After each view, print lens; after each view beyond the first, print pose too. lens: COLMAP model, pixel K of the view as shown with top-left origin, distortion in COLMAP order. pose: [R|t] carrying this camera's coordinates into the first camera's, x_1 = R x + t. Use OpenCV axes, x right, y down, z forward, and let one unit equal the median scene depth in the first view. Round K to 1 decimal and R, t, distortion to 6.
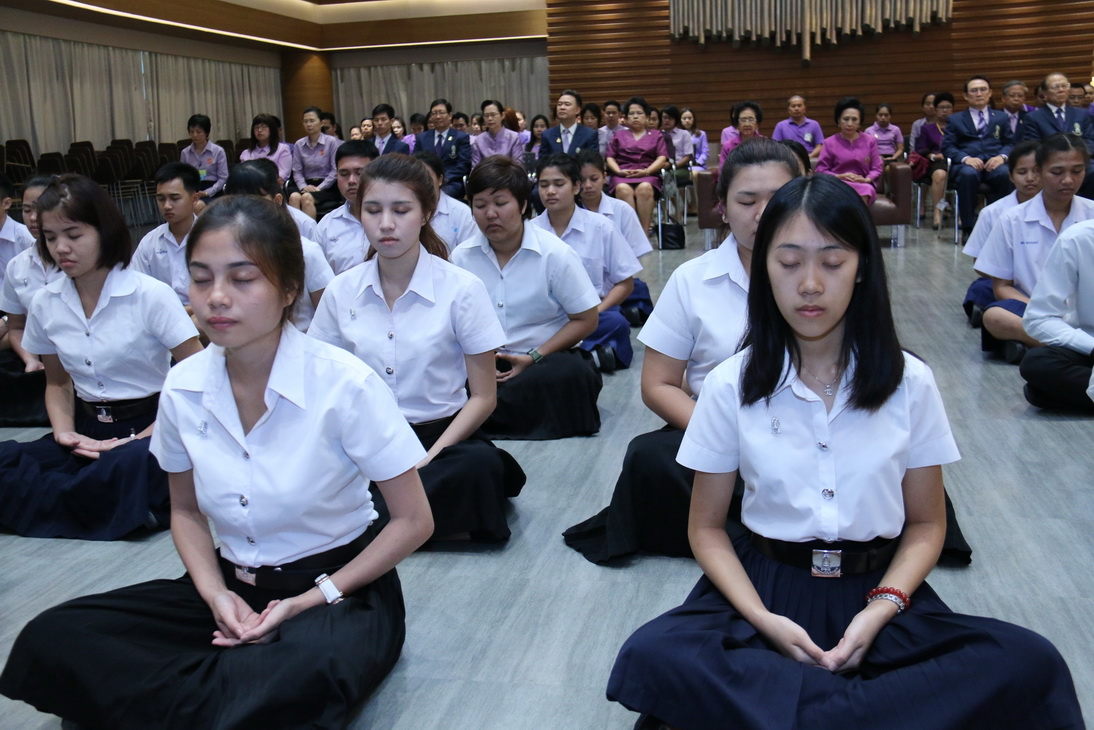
lens RADIAL K [[1135.6, 0, 526.7], [0, 1135.6, 365.2], [0, 0, 1]] dist [-0.045126, 0.032949]
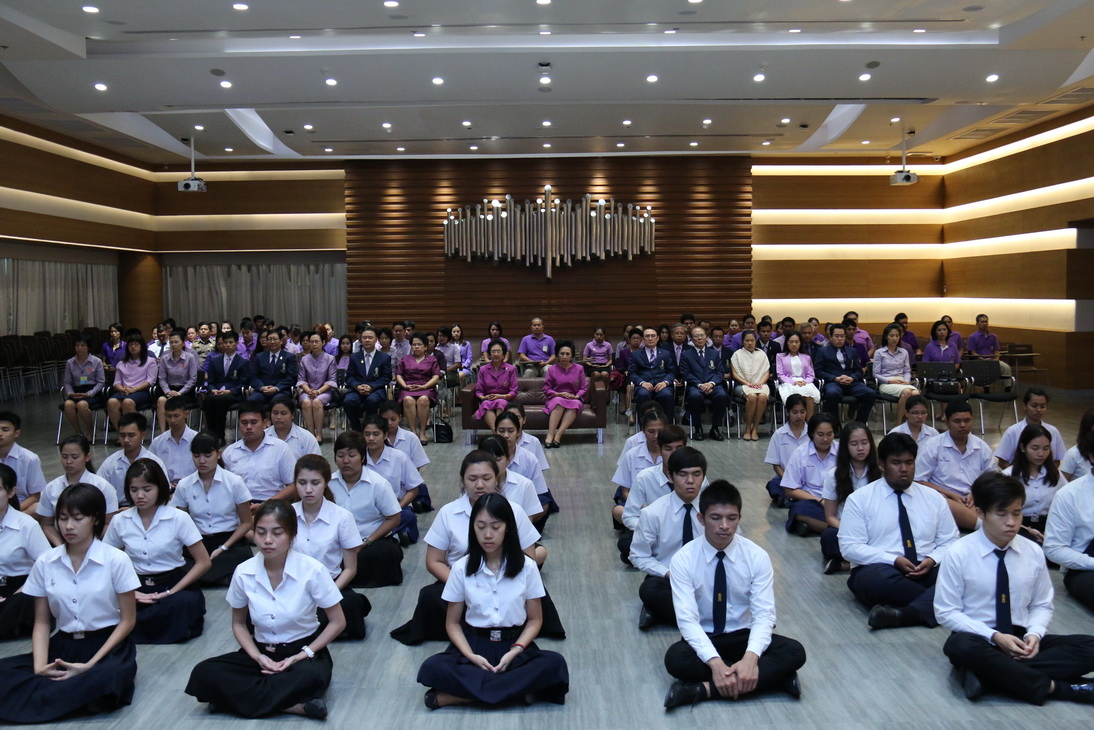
lens RADIAL K [[1037.7, 0, 524.9], [0, 1037.7, 334.6], [0, 0, 1]] dist [-0.014769, 0.001277]
pose [[0.979404, 0.026390, 0.200180, -0.108872], [0.006721, 0.986612, -0.162948, -0.077872], [-0.201800, 0.160937, 0.966114, -0.912107]]
